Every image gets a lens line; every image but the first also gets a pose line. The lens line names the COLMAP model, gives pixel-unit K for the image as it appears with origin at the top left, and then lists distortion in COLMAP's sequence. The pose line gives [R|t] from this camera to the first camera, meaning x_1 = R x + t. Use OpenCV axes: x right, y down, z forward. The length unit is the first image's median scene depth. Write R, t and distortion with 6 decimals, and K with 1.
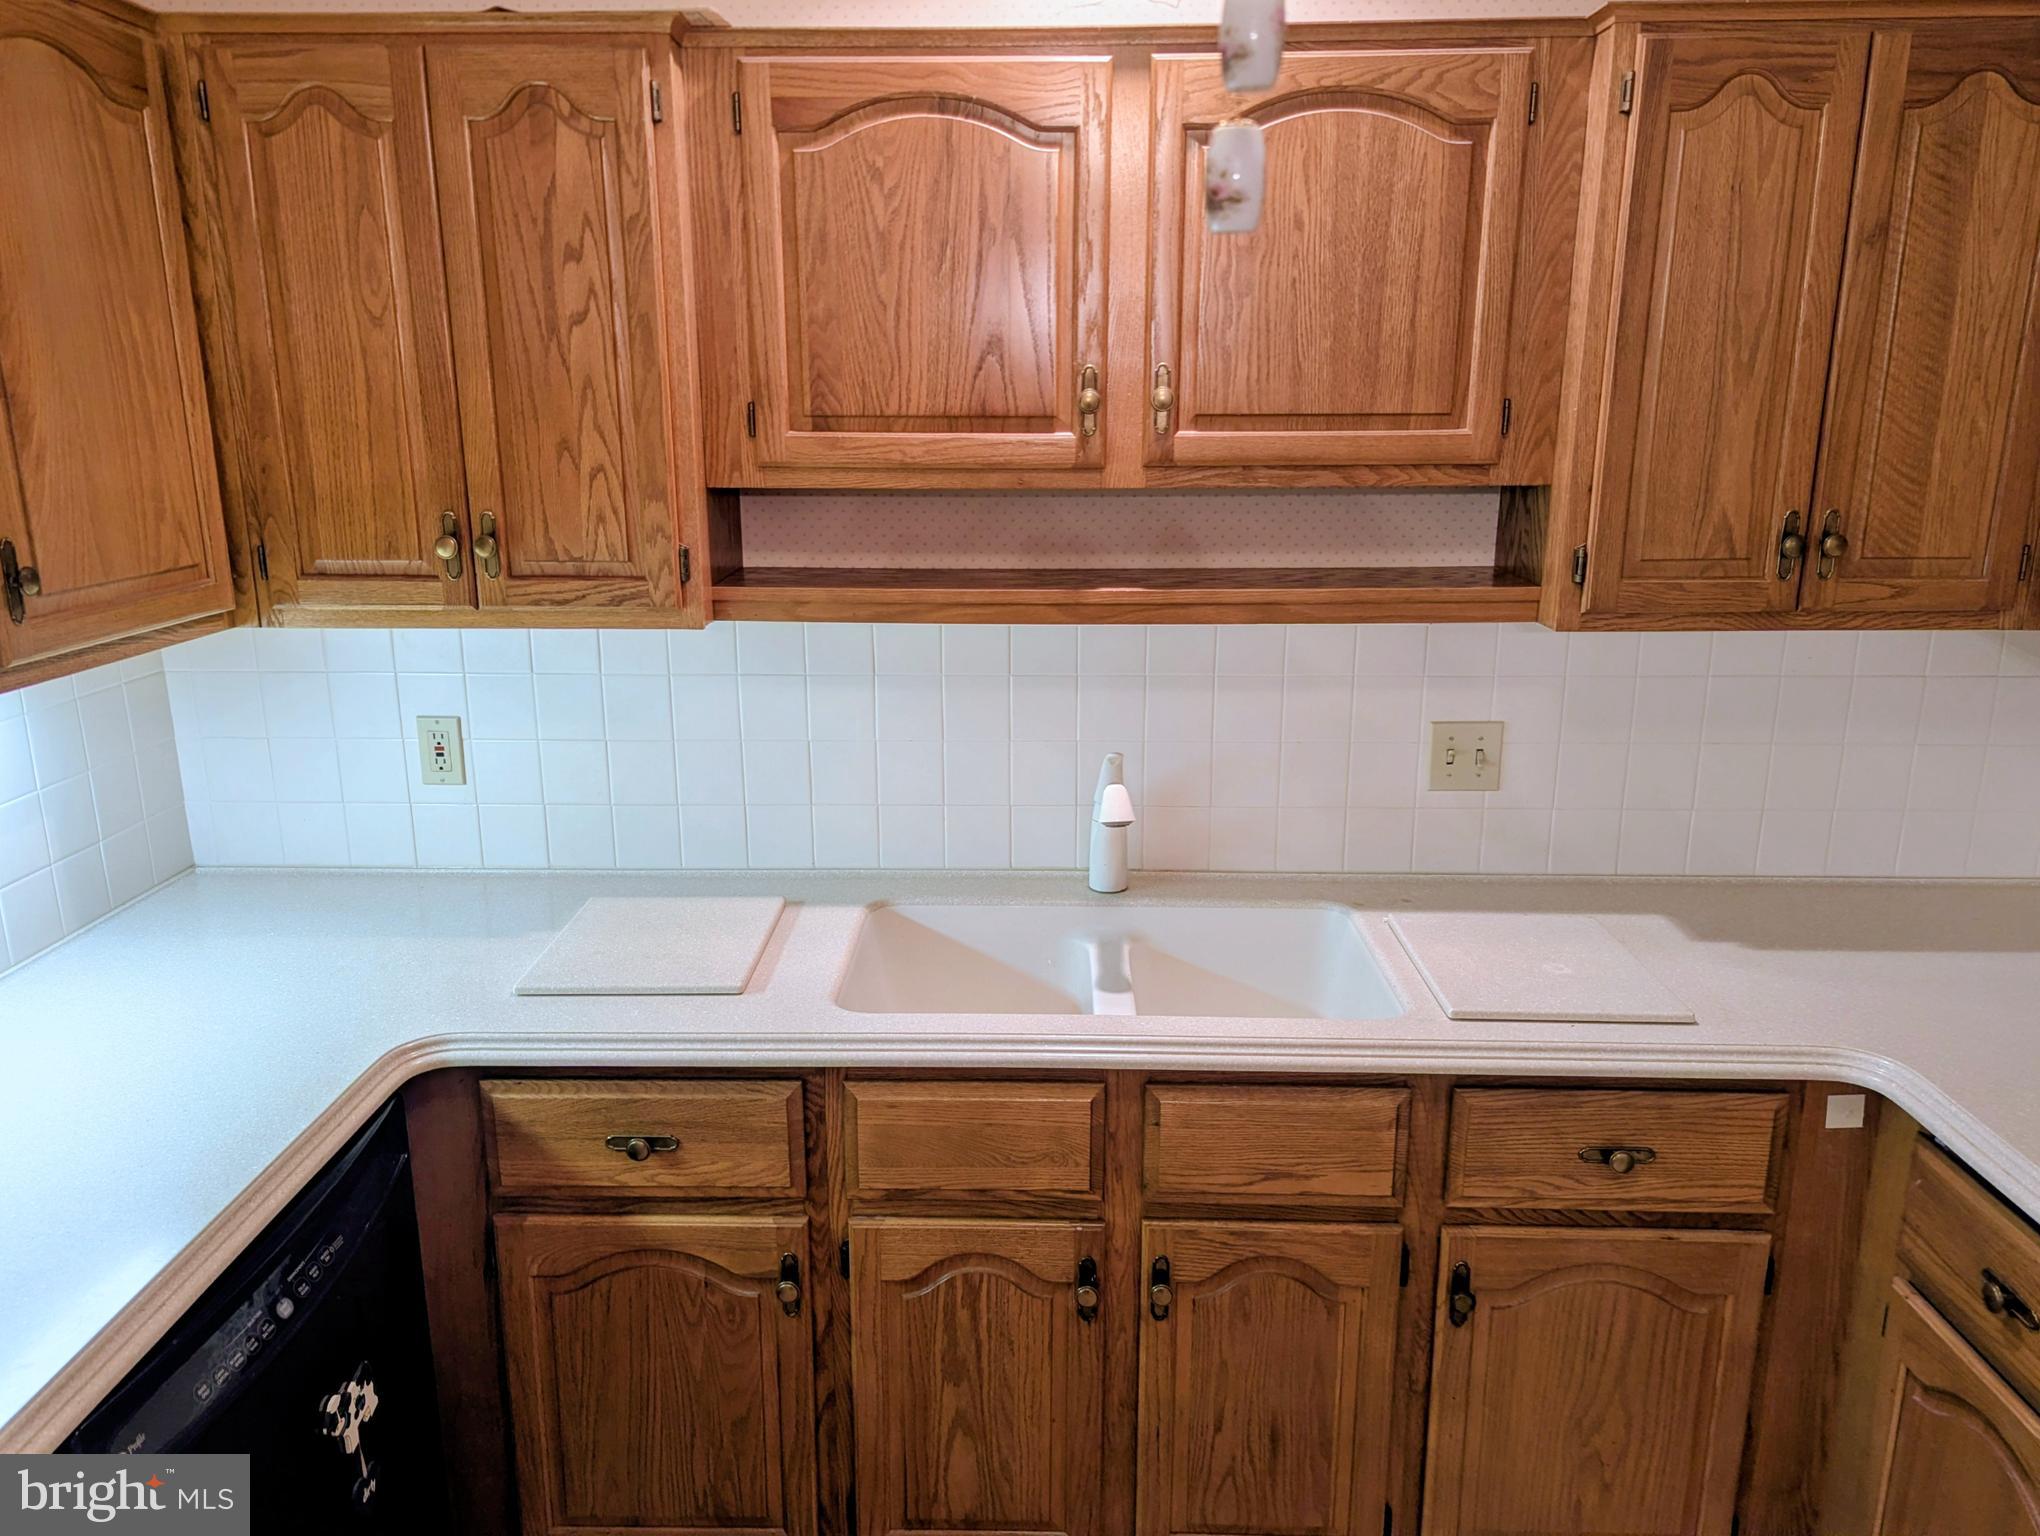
lens RADIAL K [[1423.8, 0, 1015.7], [0, 1423.8, 751.2], [0, 0, 1]] dist [0.070744, -0.069560]
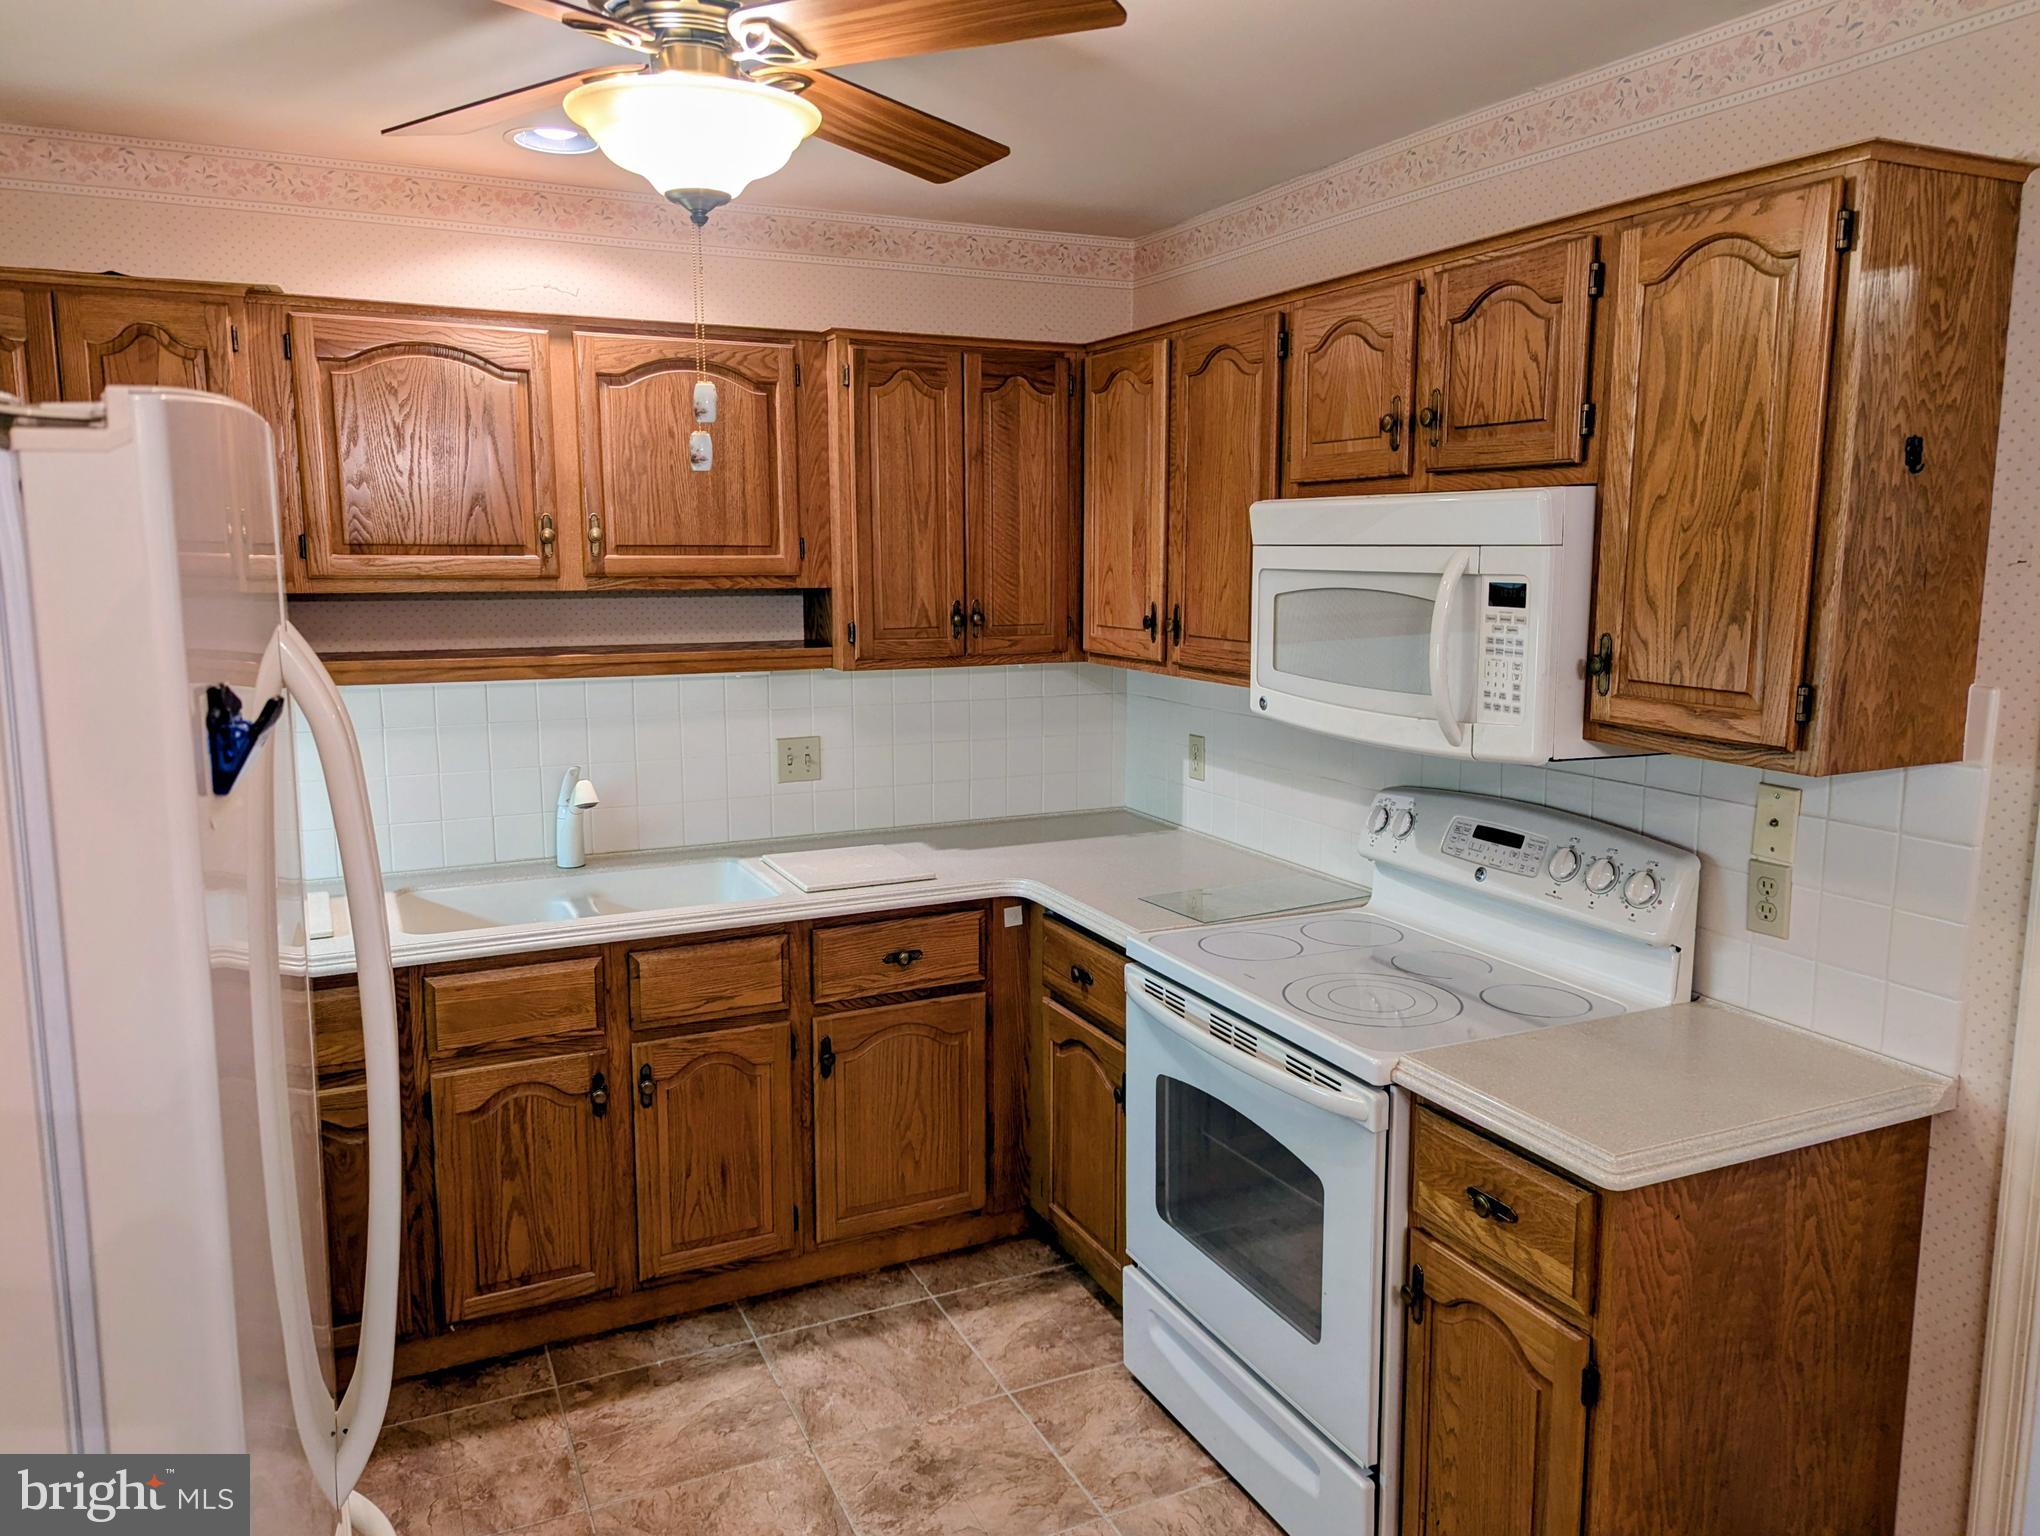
lens RADIAL K [[1423.8, 0, 1015.7], [0, 1423.8, 751.2], [0, 0, 1]] dist [0.070744, -0.069560]
pose [[0.889507, -0.062803, 0.452586, -0.226036], [0.108938, 0.991095, -0.076577, 0.171104], [-0.443746, 0.117420, 0.888427, -0.619293]]
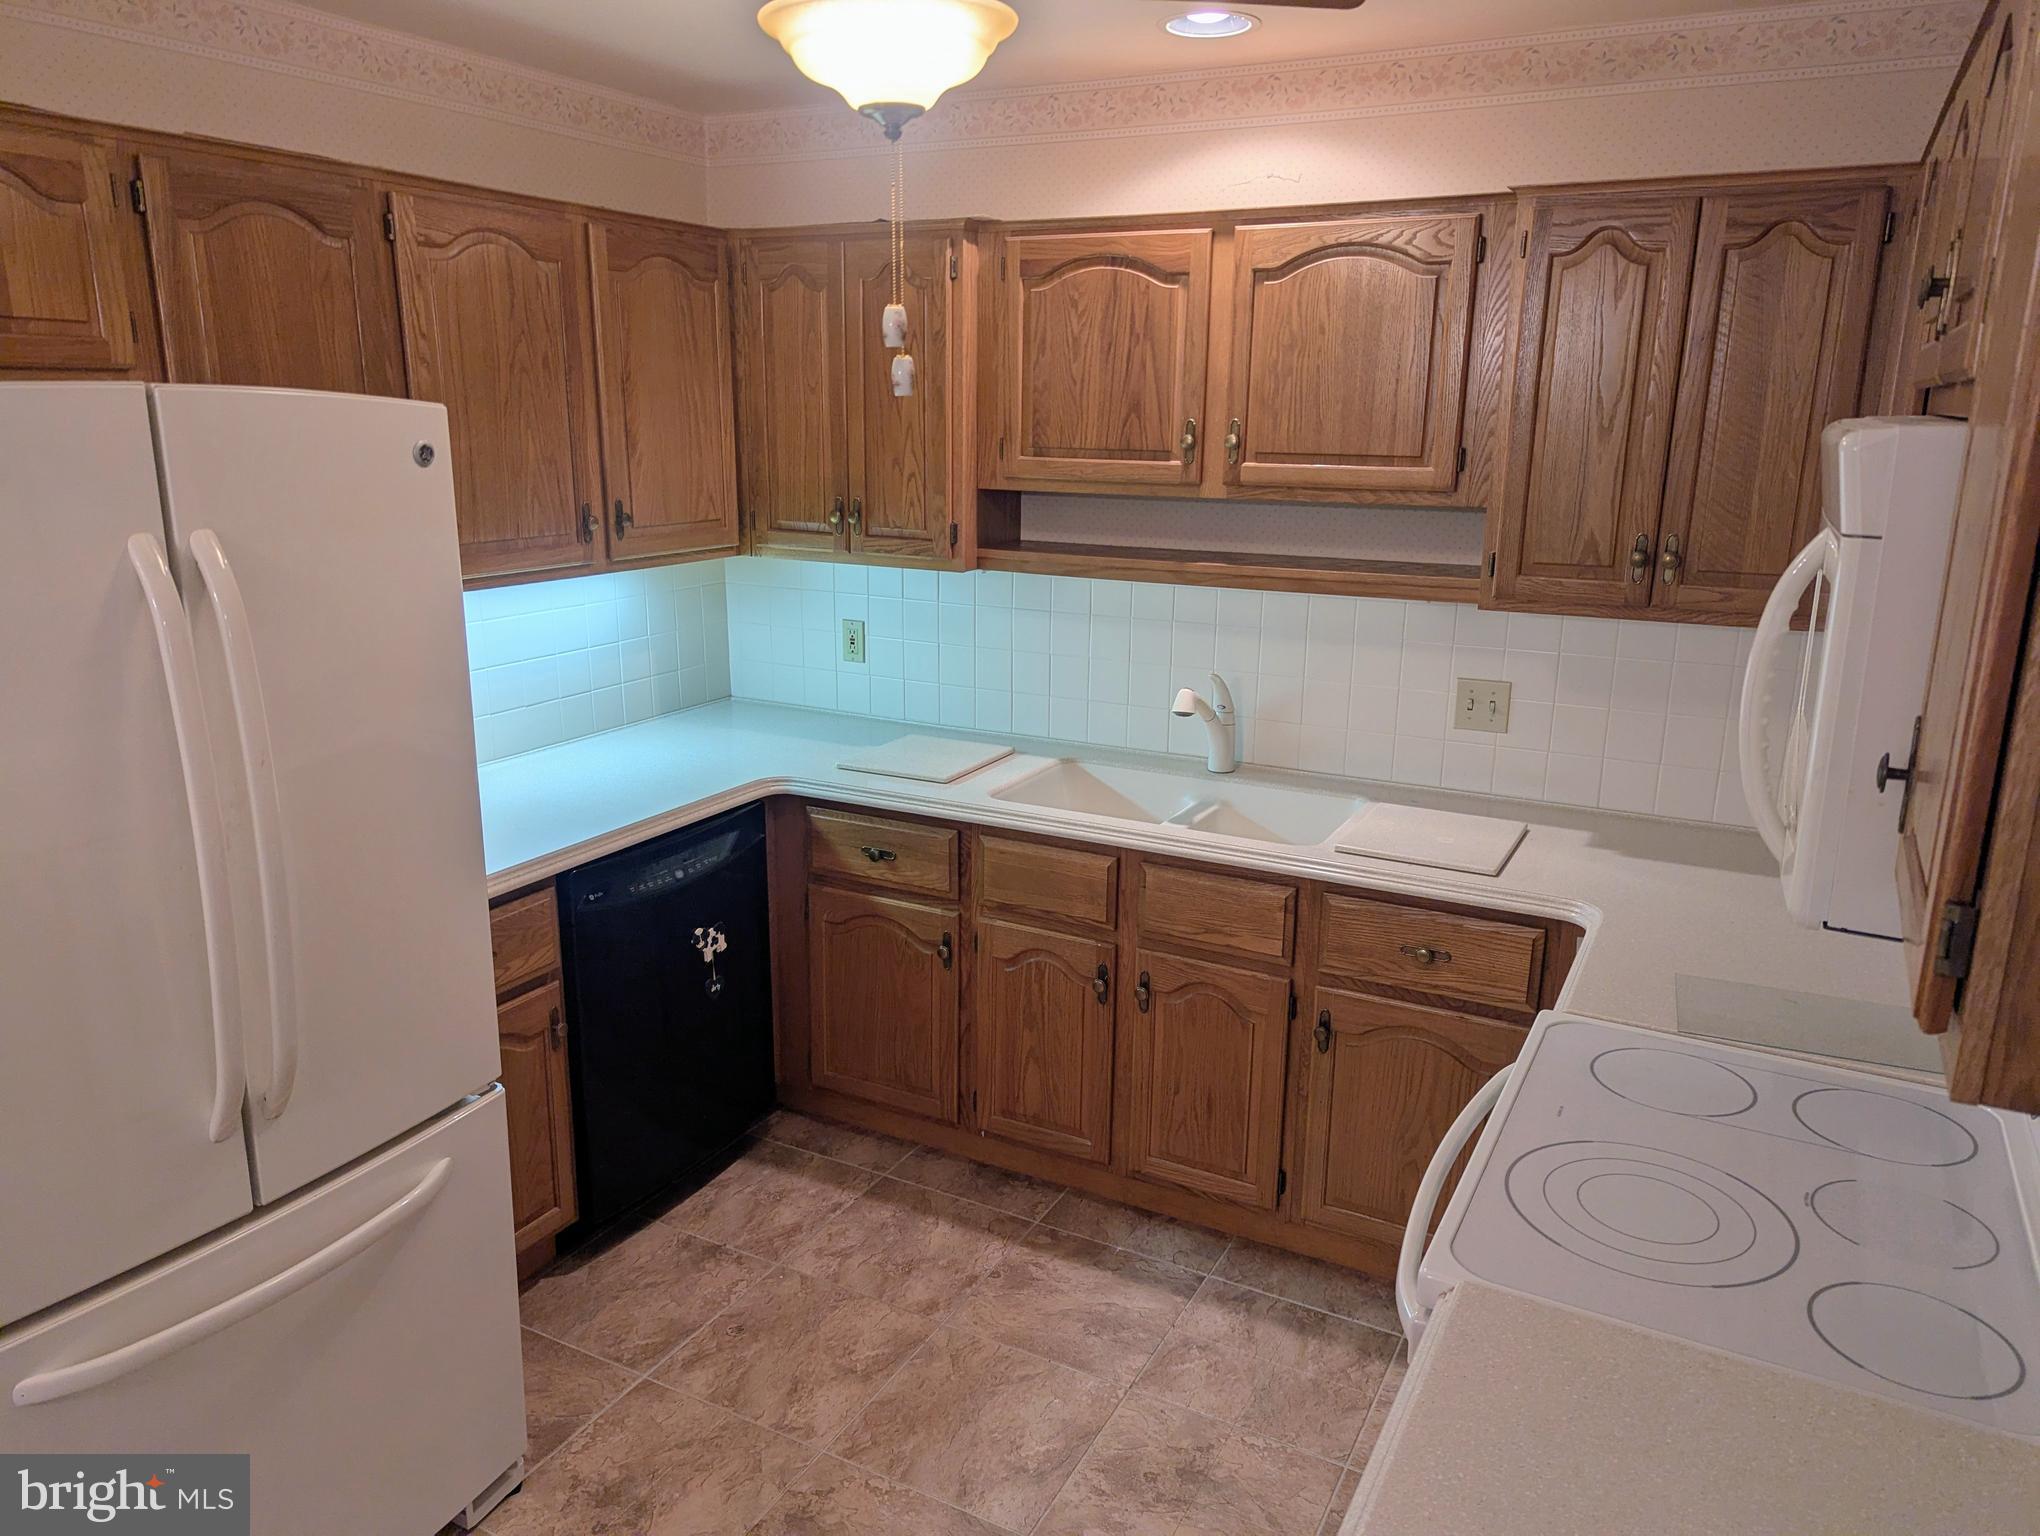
lens RADIAL K [[1439.0, 0, 1036.3], [0, 1439.0, 770.0], [0, 0, 1]] dist [0.075590, -0.089065]
pose [[0.898347, 0.120854, -0.422334, 0.637918], [-0.119106, 0.992409, 0.030634, 0.088294], [0.422831, 0.022782, 0.905922, -0.524670]]
